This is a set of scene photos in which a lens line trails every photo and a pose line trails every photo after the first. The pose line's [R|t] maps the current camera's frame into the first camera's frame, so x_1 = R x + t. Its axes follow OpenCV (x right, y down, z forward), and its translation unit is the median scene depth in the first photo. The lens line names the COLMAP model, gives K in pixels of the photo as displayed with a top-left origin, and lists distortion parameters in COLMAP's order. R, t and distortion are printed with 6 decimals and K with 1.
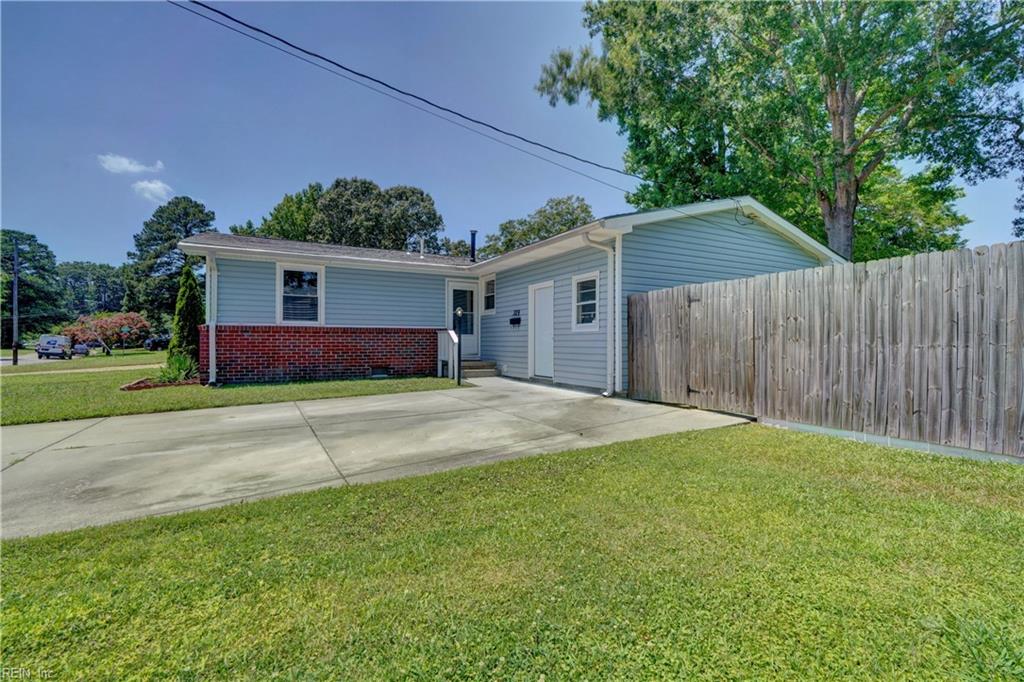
lens RADIAL K [[459.3, 0, 513.6], [0, 459.3, 340.2], [0, 0, 1]] dist [-0.006551, 0.001396]
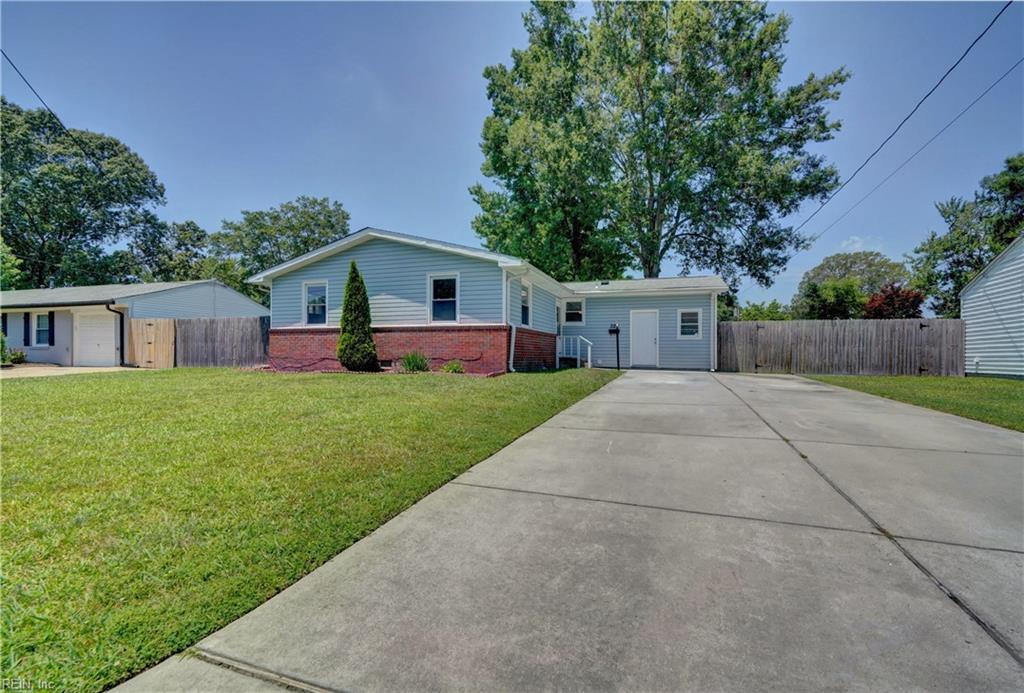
lens RADIAL K [[459.3, 0, 512.6], [0, 459.3, 362.9], [0, 0, 1]] dist [-0.006551, 0.001396]
pose [[0.749508, -0.005496, 0.661972, -1.703693], [-0.012697, 0.999662, 0.022676, 0.046374], [-0.661873, -0.025401, 0.749185, 0.062479]]
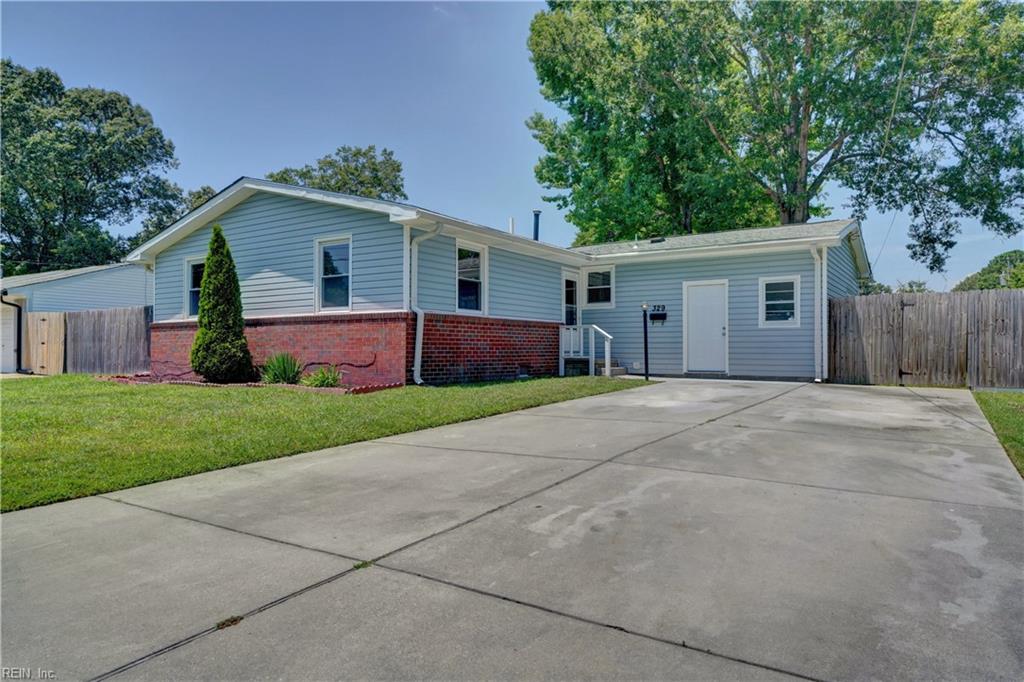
lens RADIAL K [[642.7, 0, 512.2], [0, 642.7, 349.7], [0, 0, 1]] dist [-0.000671, 0.005506]
pose [[0.884638, 0.001643, 0.466276, -1.196000], [-0.004213, 0.999981, 0.004469, 0.031766], [-0.466260, -0.005918, 0.884628, -0.089952]]
